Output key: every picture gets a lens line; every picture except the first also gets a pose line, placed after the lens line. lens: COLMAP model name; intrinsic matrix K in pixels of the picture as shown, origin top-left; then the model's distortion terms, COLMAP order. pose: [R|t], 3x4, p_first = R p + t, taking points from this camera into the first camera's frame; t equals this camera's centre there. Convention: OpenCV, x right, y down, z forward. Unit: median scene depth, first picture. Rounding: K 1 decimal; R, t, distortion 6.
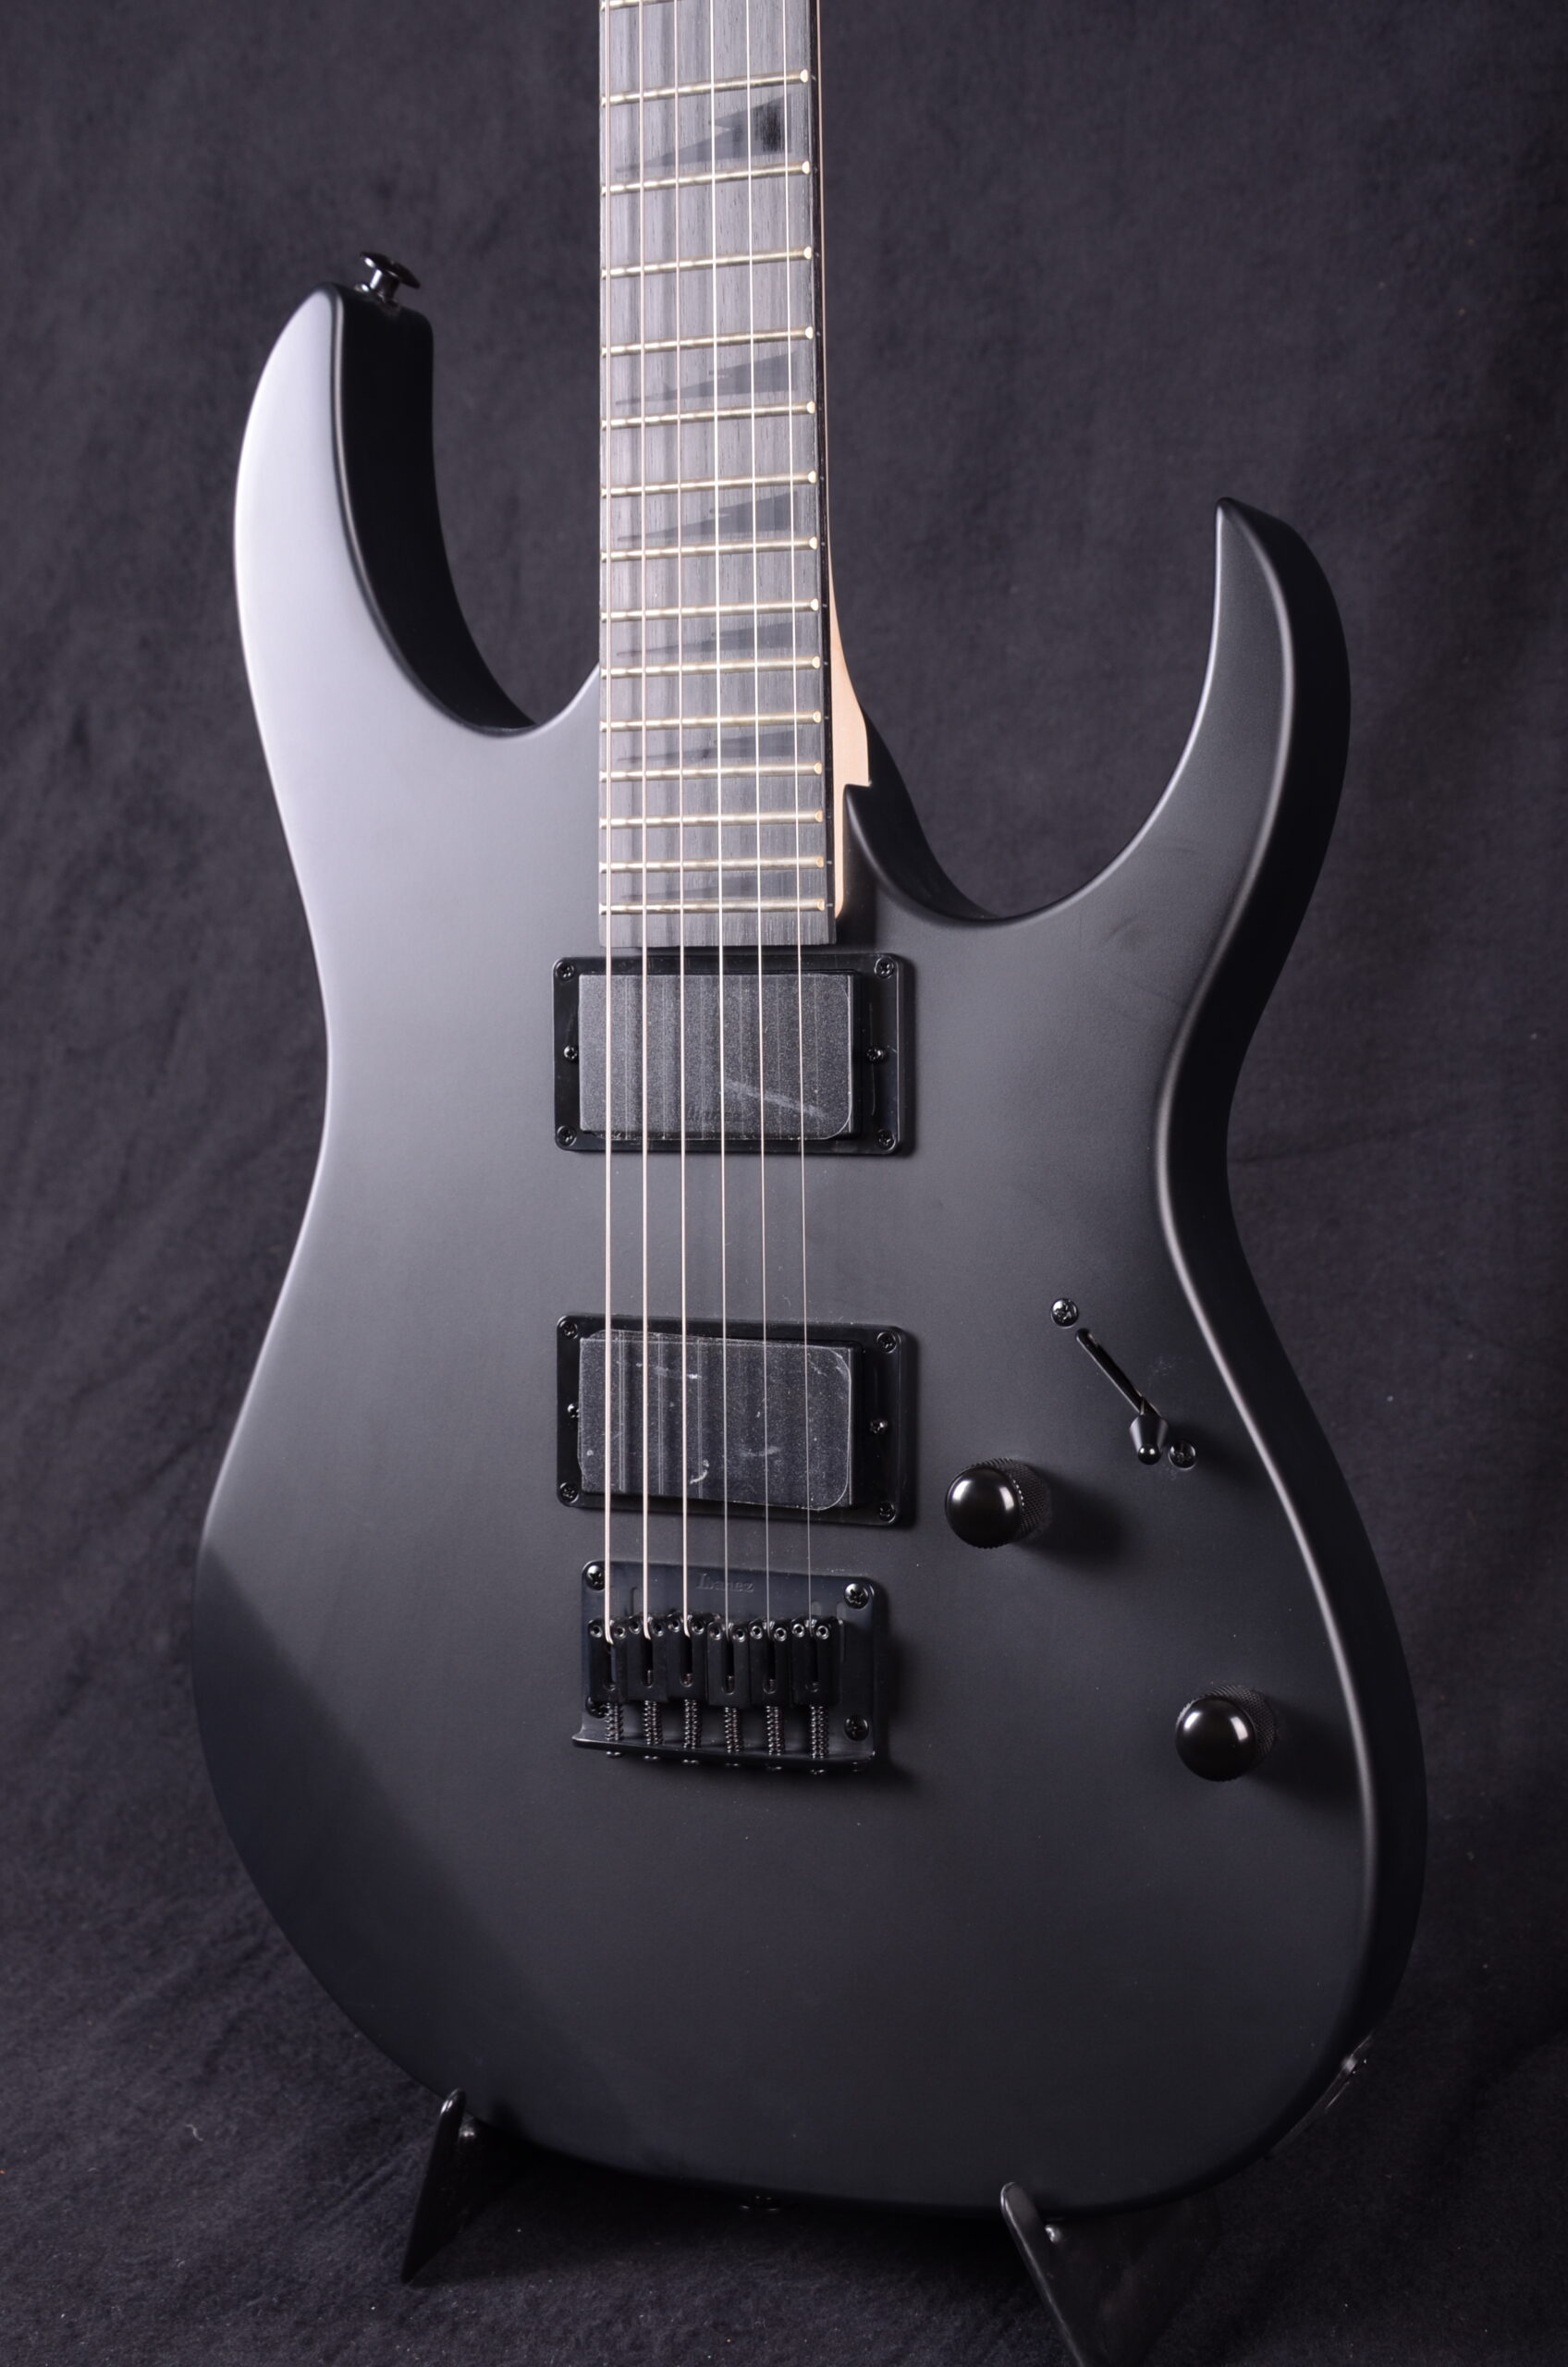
lens RADIAL K [[3575.4, 0, 761.8], [0, 3575.4, 1236.7], [0, 0, 1]] dist [0.146934, 0.000000]
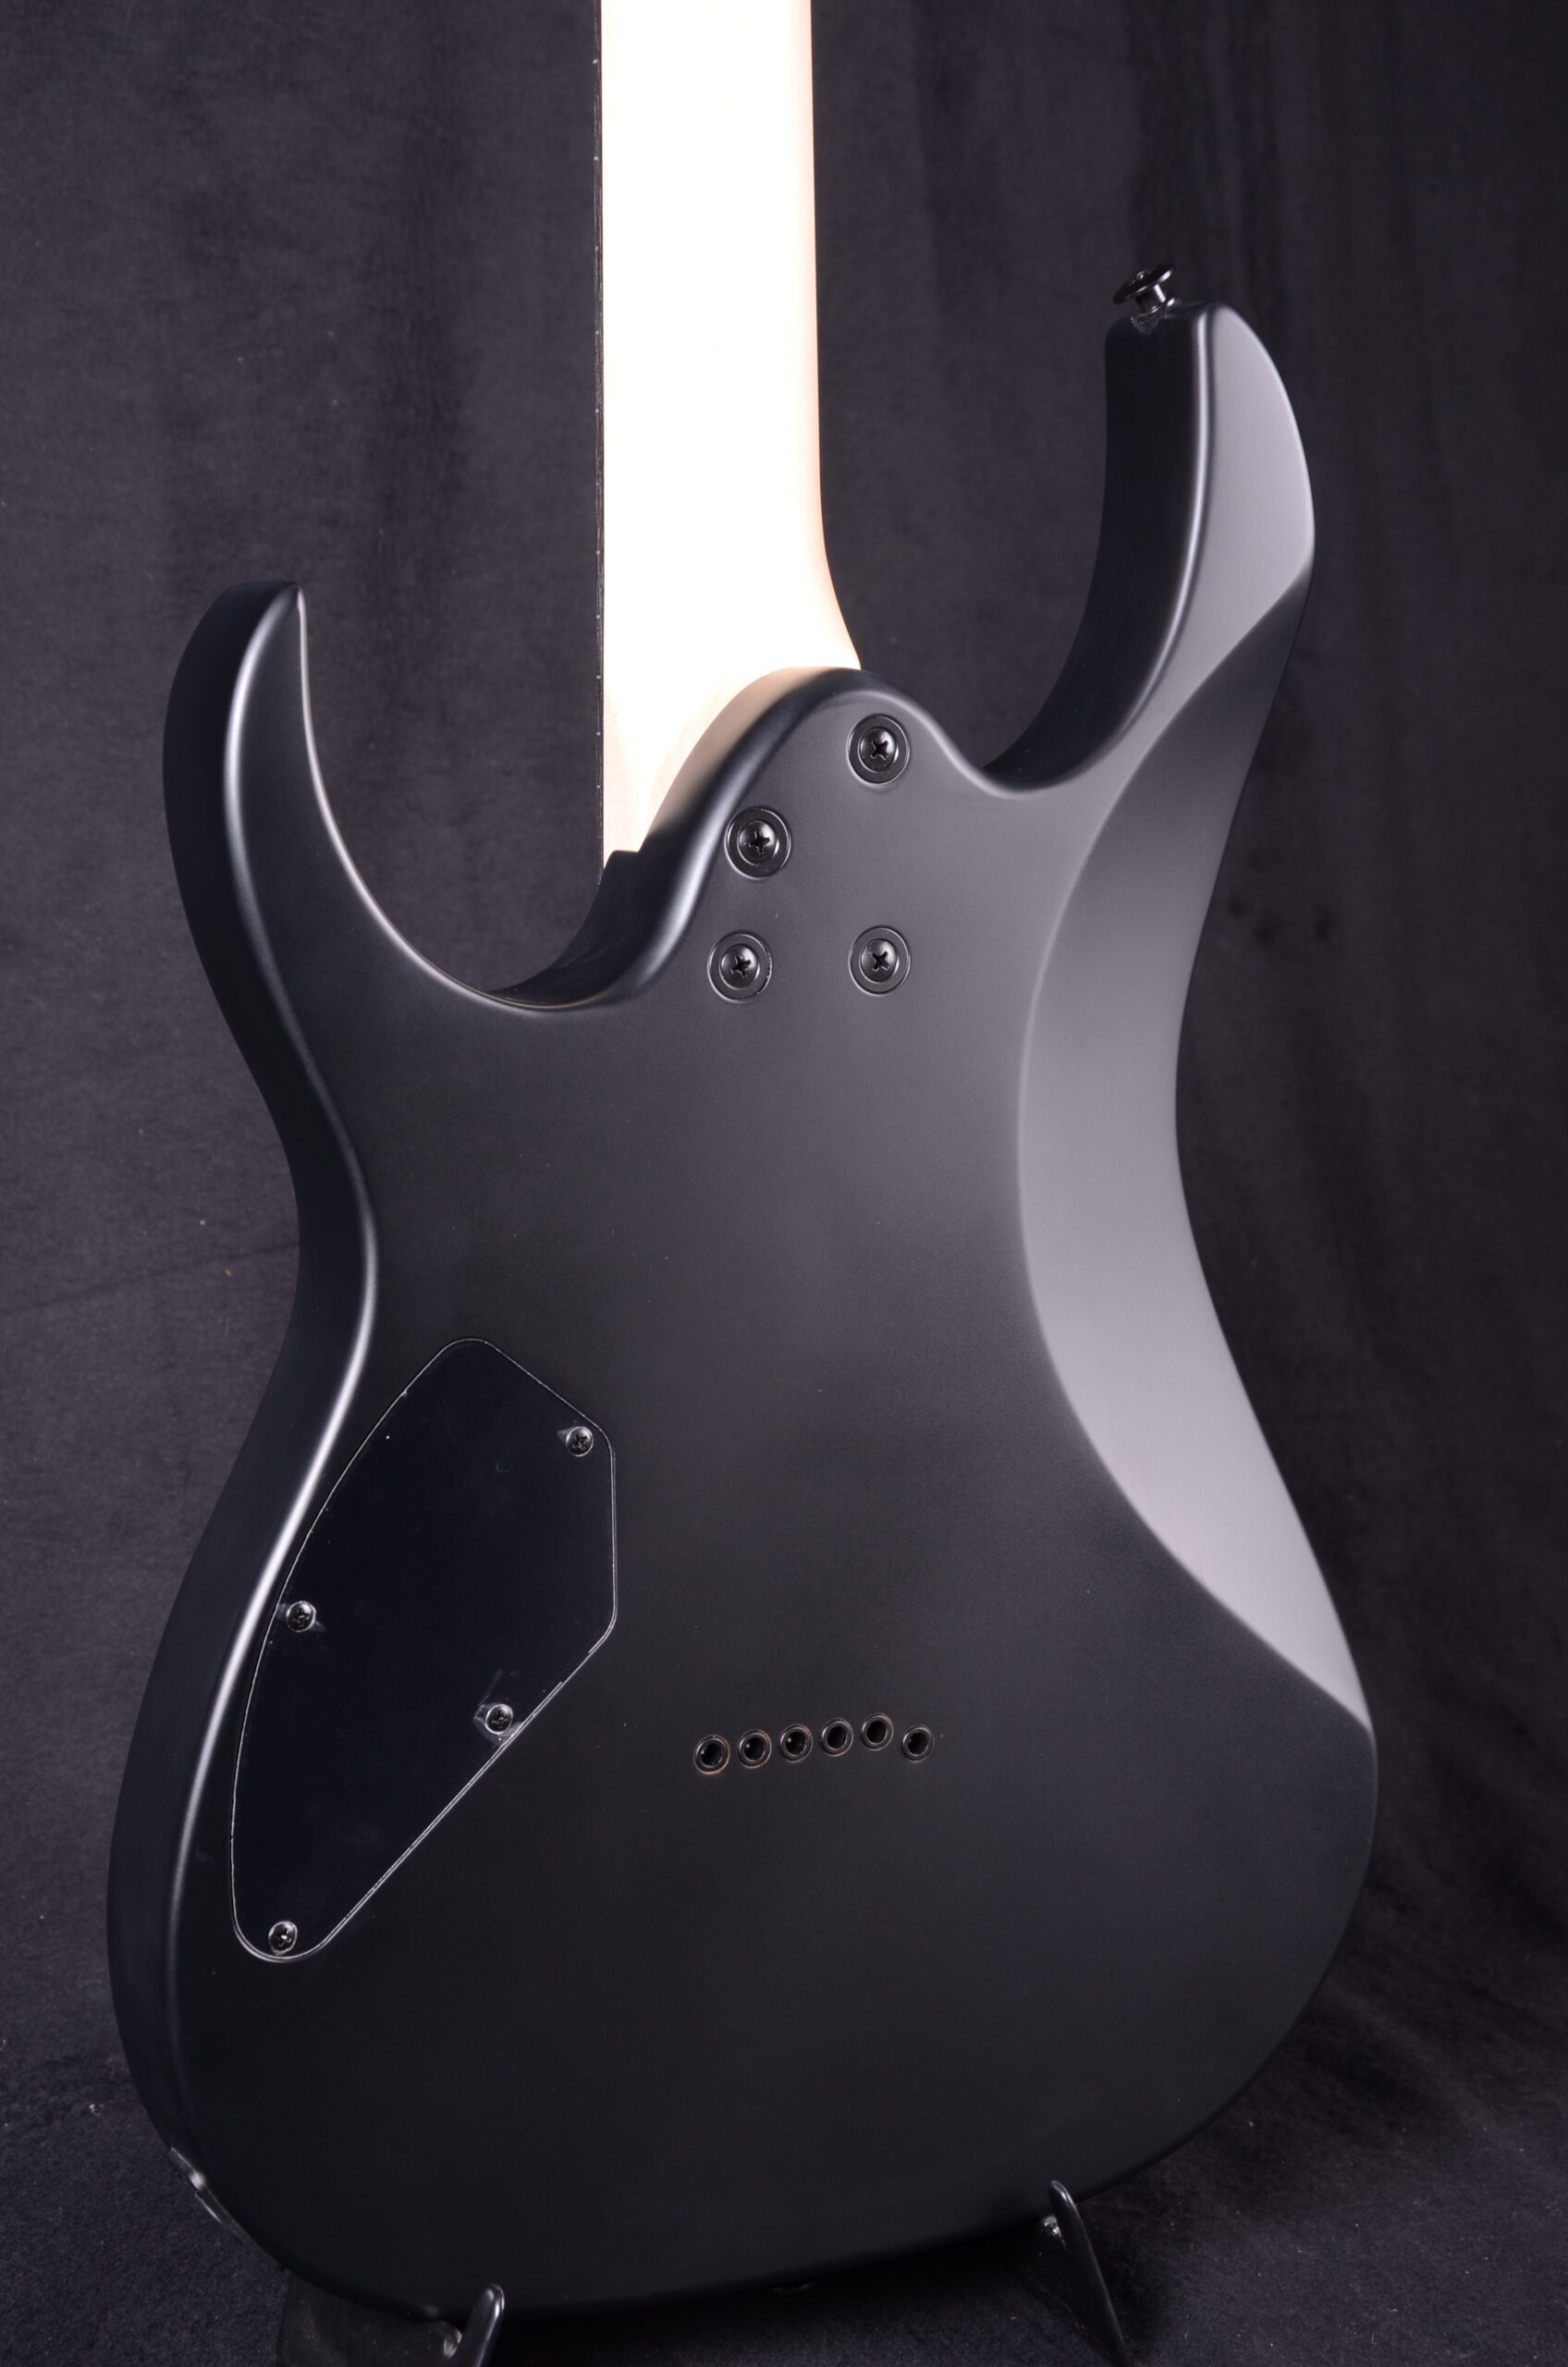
lens RADIAL K [[3998.4, 0, 793.6], [0, 3998.4, 1228.6], [0, 0, 1]] dist [0.263330, 0.000000]
pose [[0.556094, -0.048241, 0.829718, -0.916216], [0.086638, 0.996240, -0.000144, -0.019323], [-0.826592, 0.071965, 0.558182, 0.376149]]
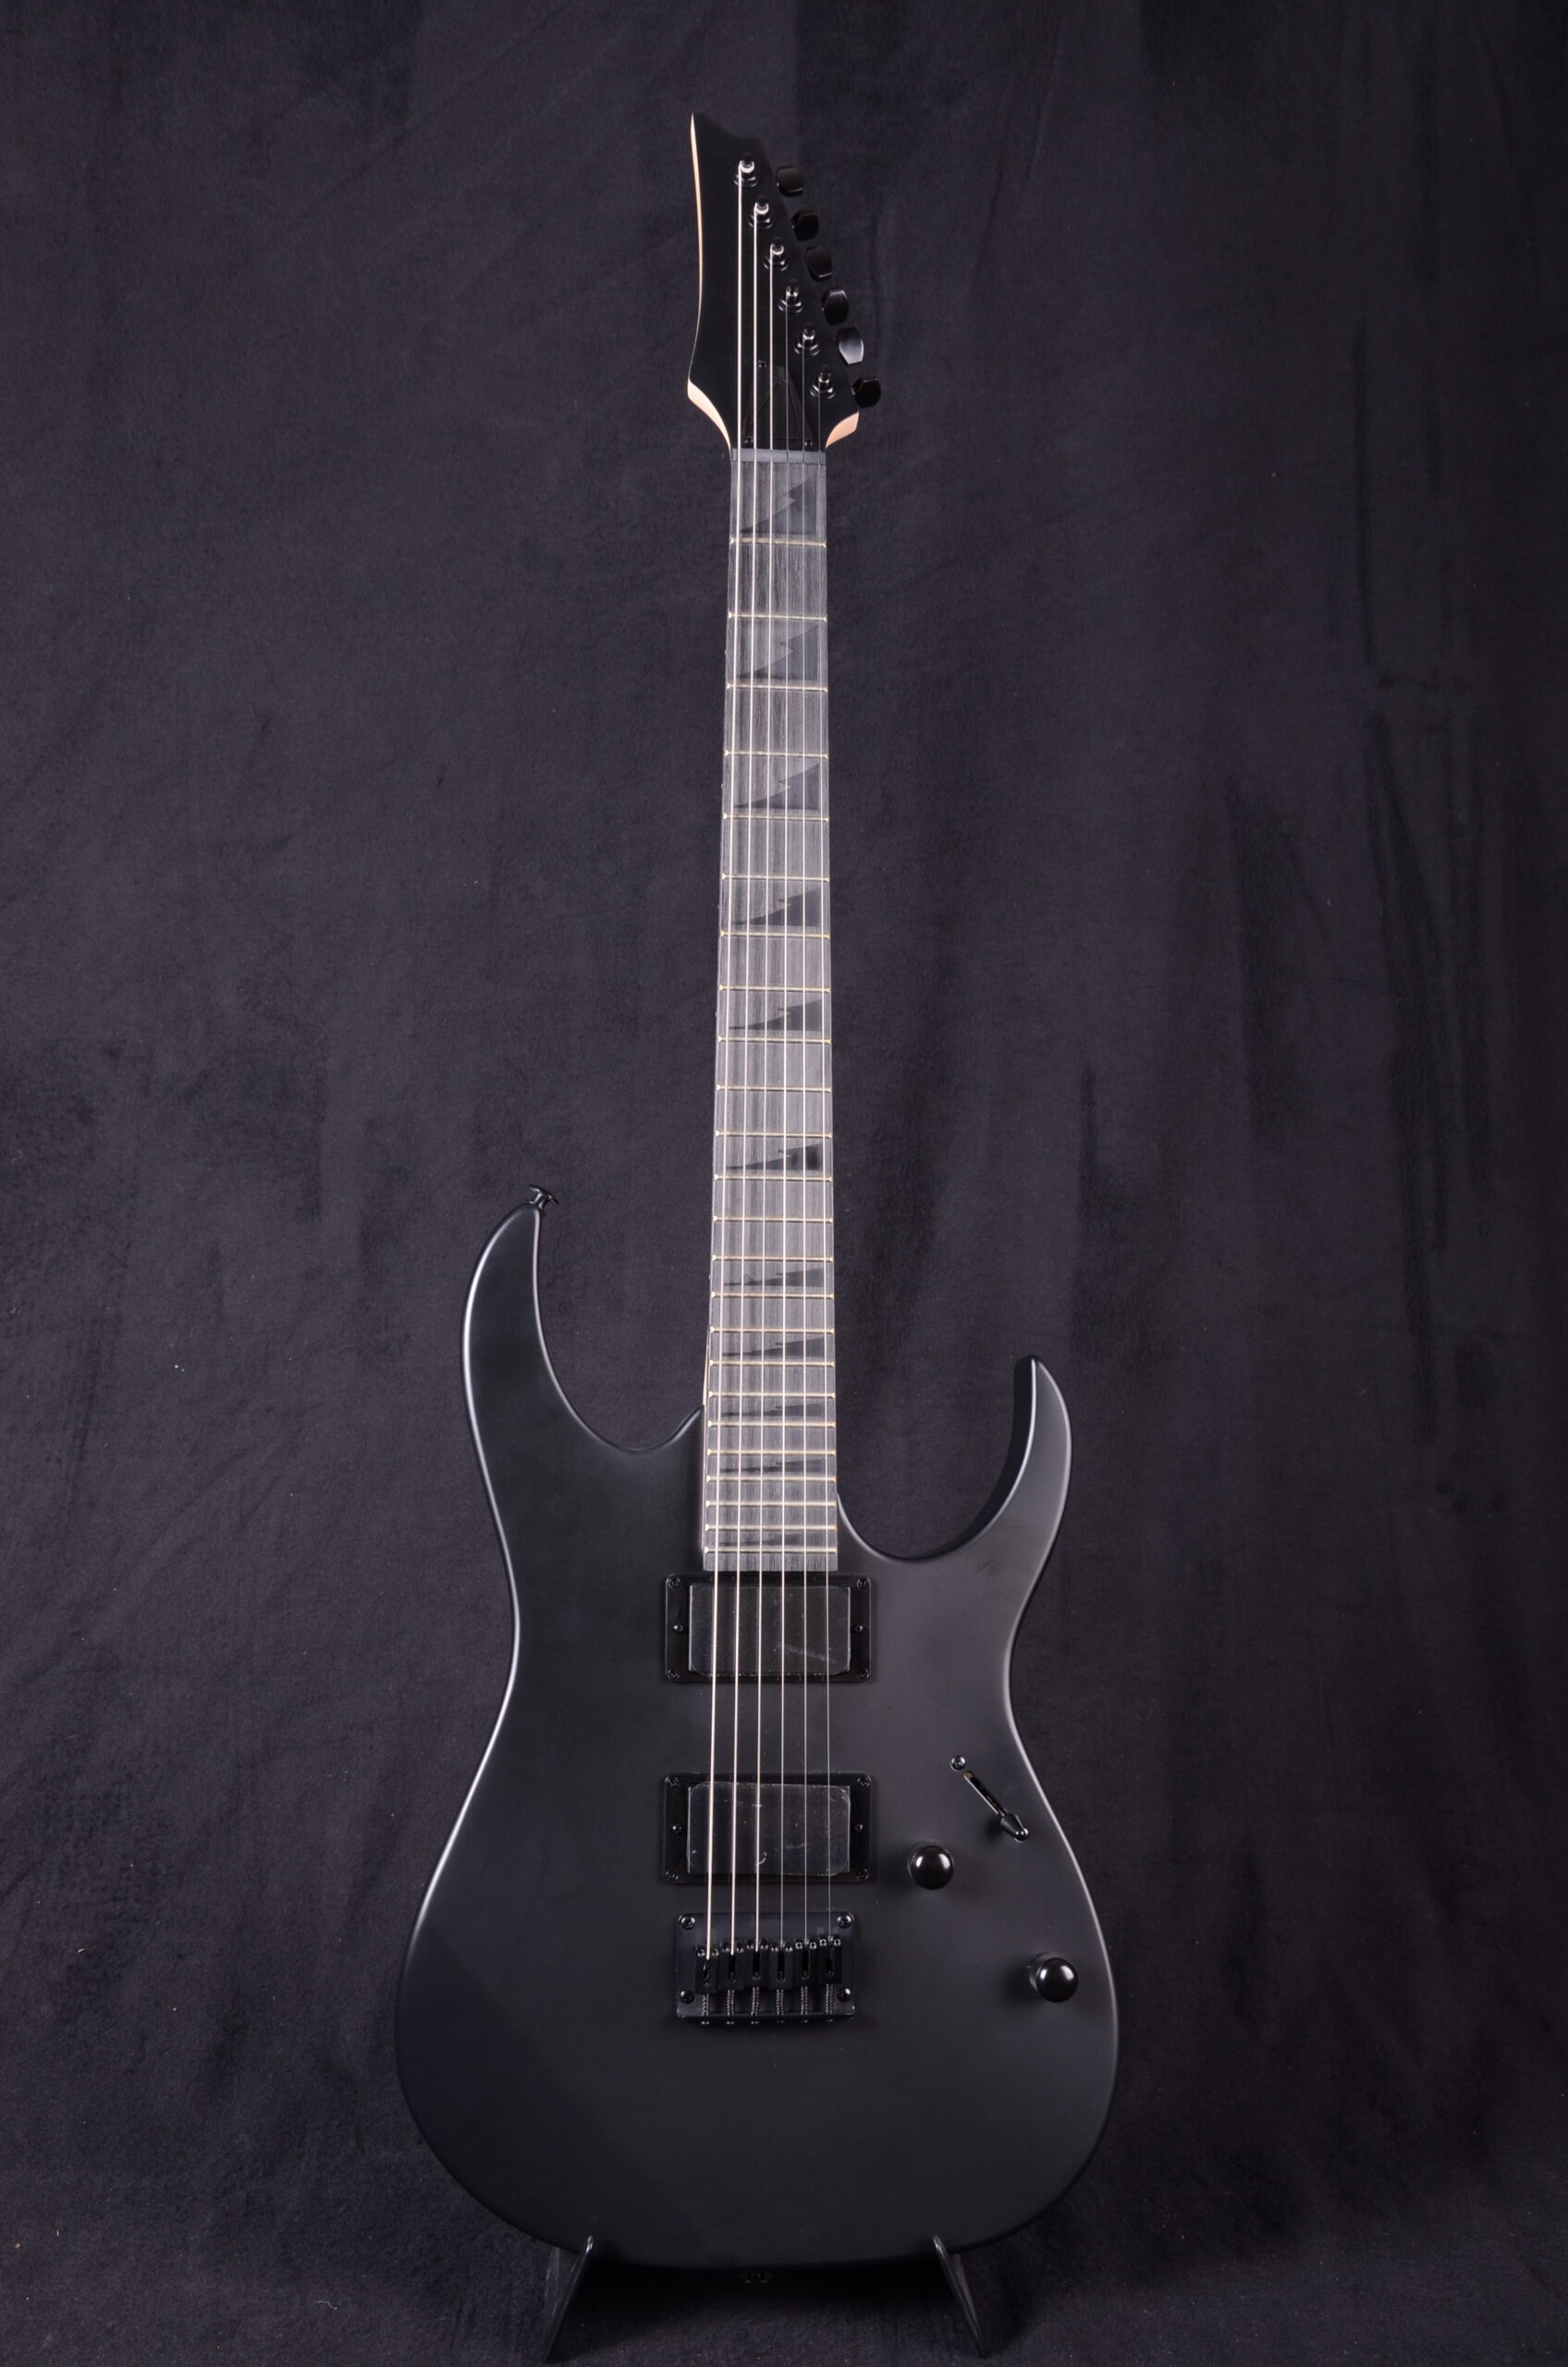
lens RADIAL K [[2673.2, 0, 789.6], [0, 2673.2, 1214.6], [0, 0, 1]] dist [0.028011, 0.000000]
pose [[0.859520, 0.063153, 0.507186, -0.722272], [0.022457, 0.986712, -0.160919, -0.038904], [-0.510609, 0.149703, 0.846680, -0.218978]]
